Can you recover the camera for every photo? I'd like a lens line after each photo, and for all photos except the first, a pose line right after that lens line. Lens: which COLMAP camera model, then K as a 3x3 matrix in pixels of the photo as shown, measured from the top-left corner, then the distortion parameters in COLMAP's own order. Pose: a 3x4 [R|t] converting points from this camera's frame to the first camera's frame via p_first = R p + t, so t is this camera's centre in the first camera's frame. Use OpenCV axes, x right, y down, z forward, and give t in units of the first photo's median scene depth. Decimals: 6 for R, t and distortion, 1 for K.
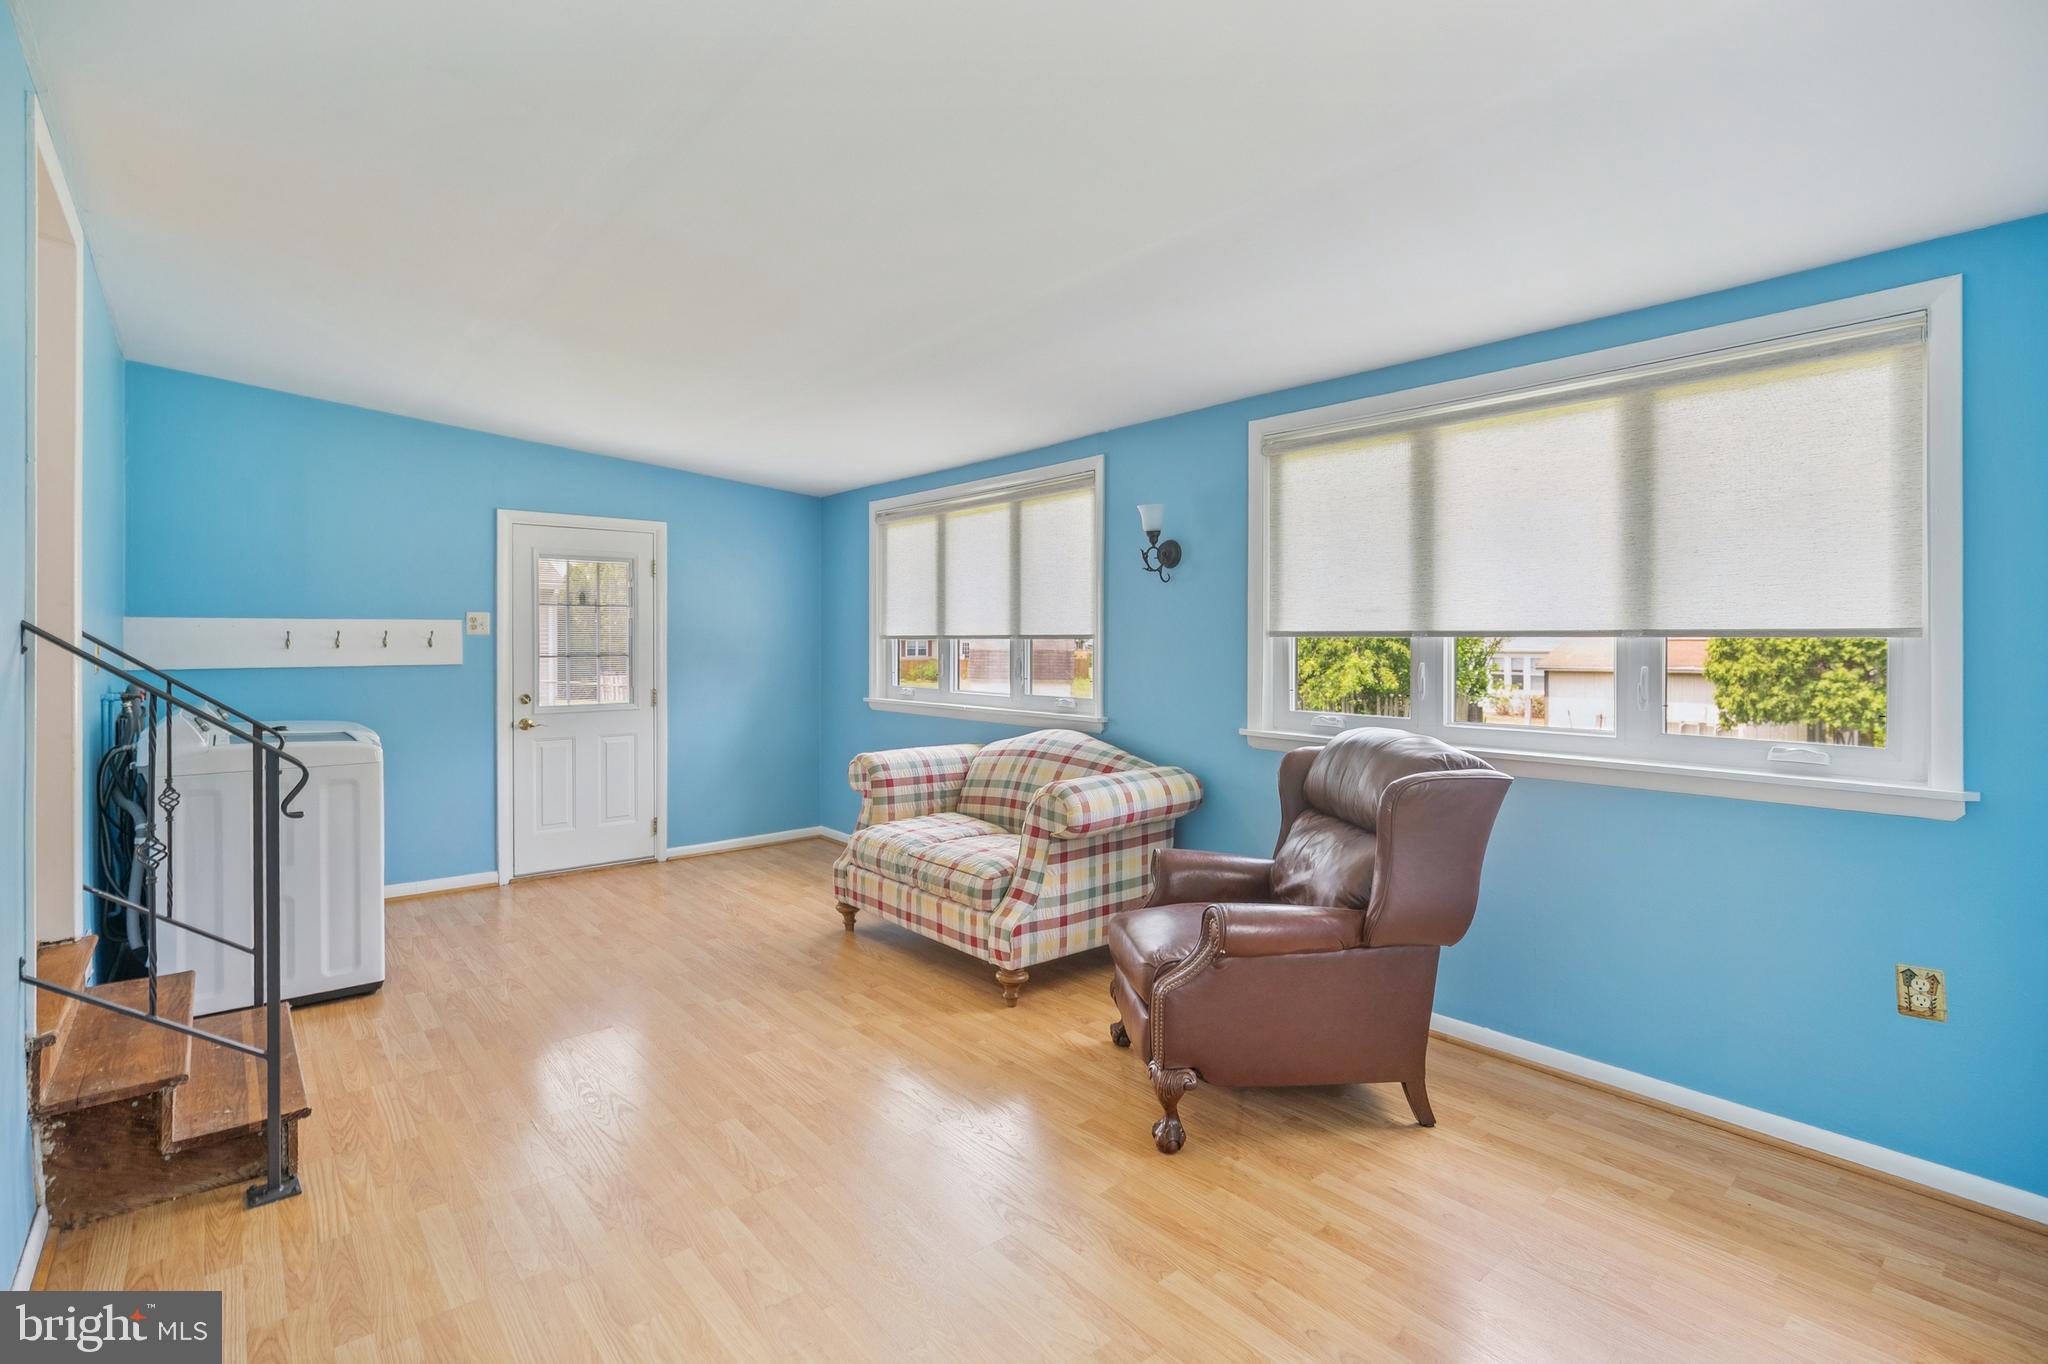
lens RADIAL K [[937.1, 0, 1035.3], [0, 937.1, 618.2], [0, 0, 1]] dist [0.014874, -0.005827]
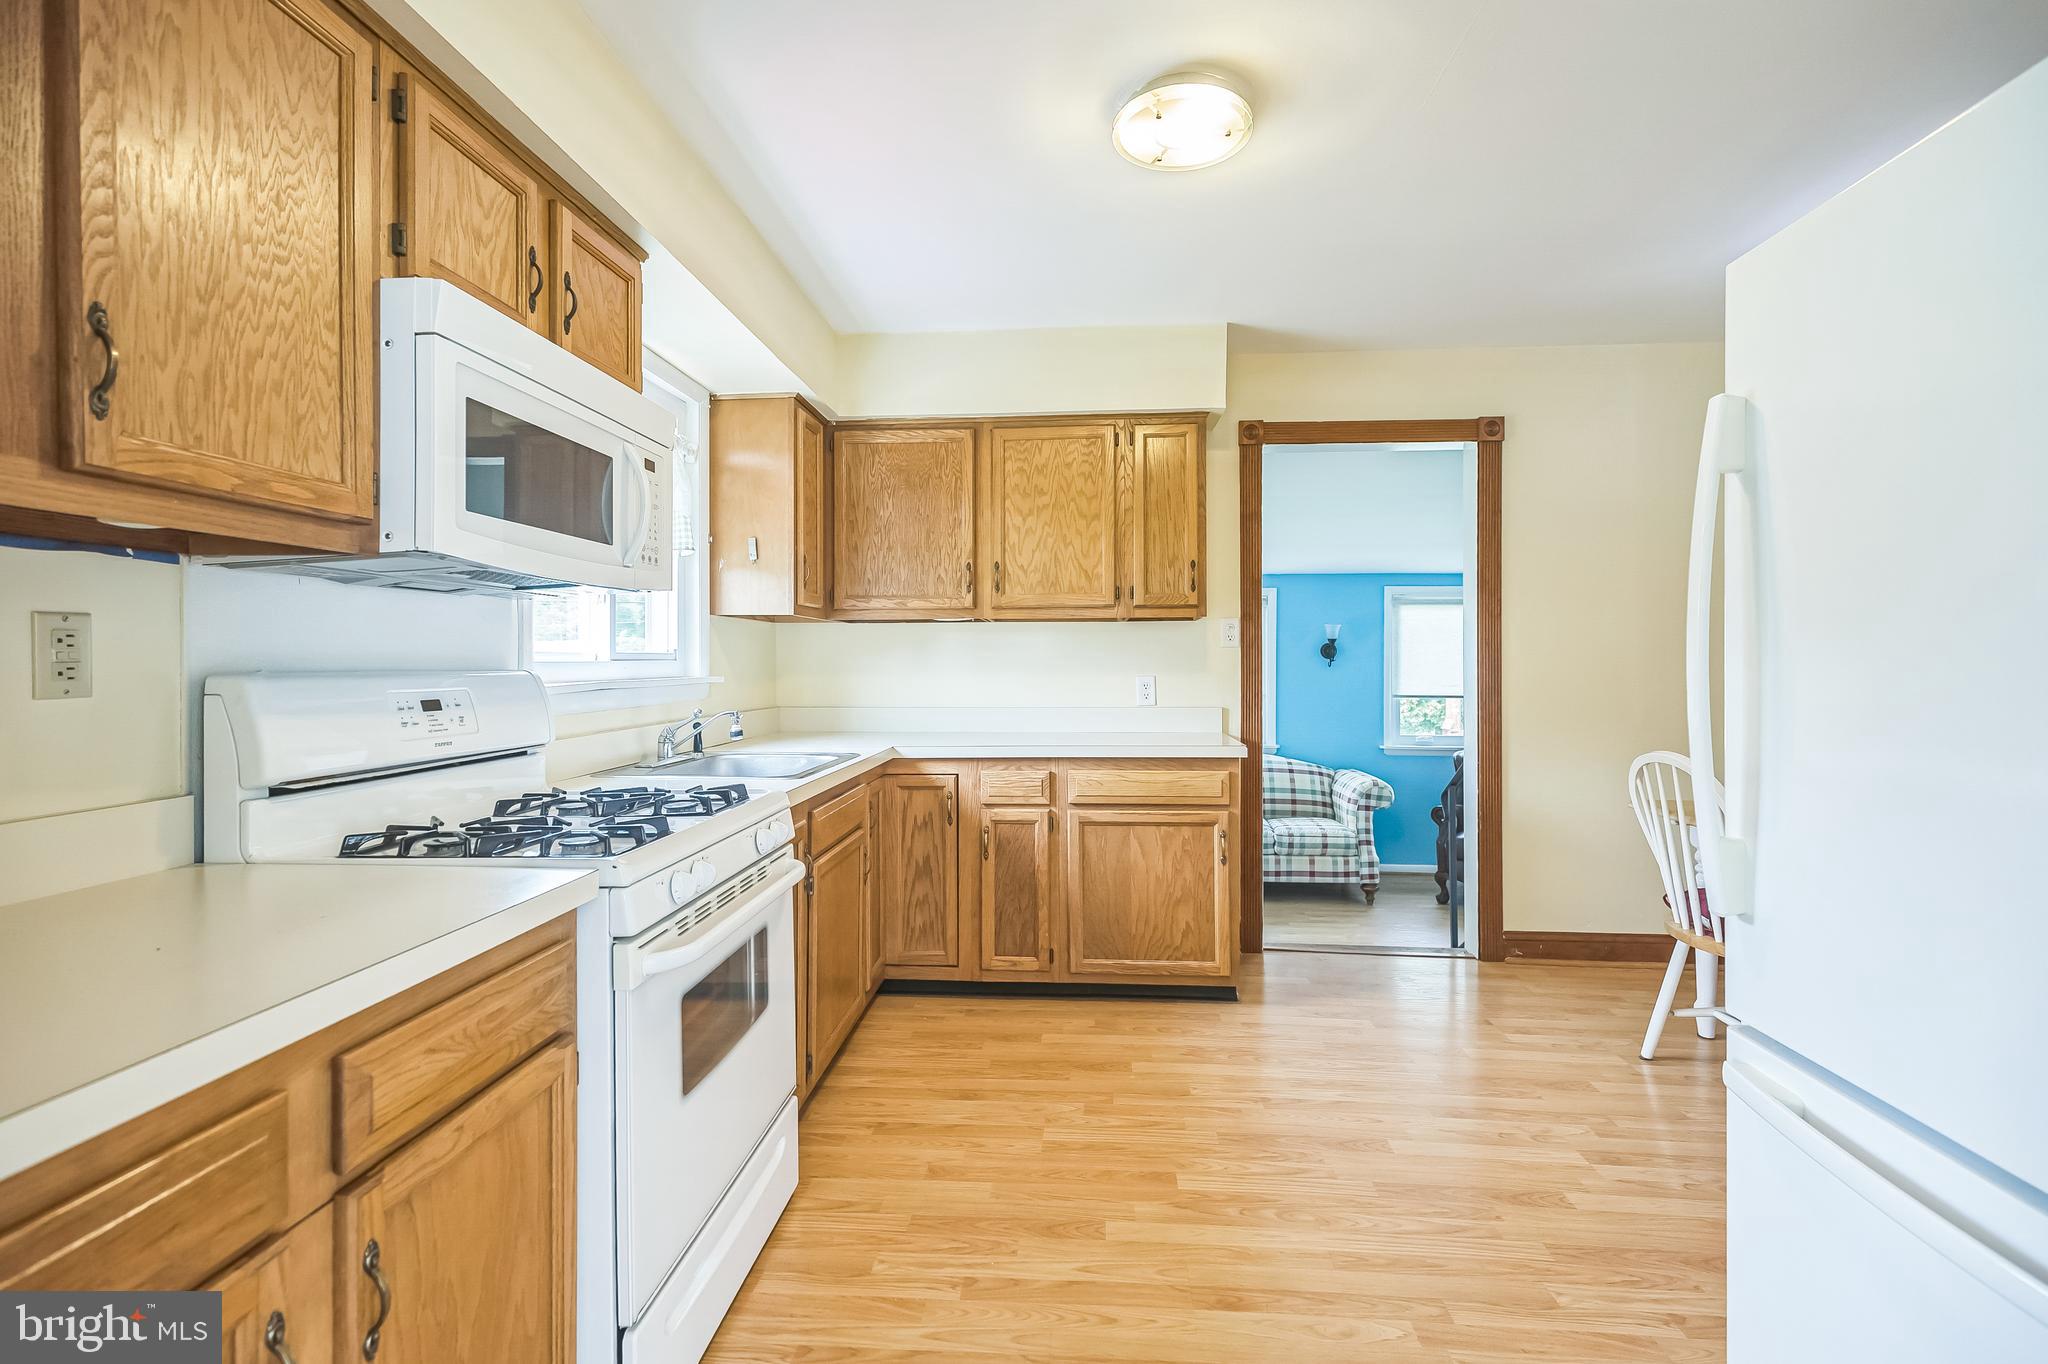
lens RADIAL K [[937.1, 0, 1026.1], [0, 937.1, 663.2], [0, 0, 1]] dist [0.014874, -0.005827]
pose [[0.704213, 0.001644, 0.709987, -1.594645], [-0.019918, 0.999649, 0.017442, -0.068322], [-0.709710, -0.026424, 0.703998, 0.168507]]
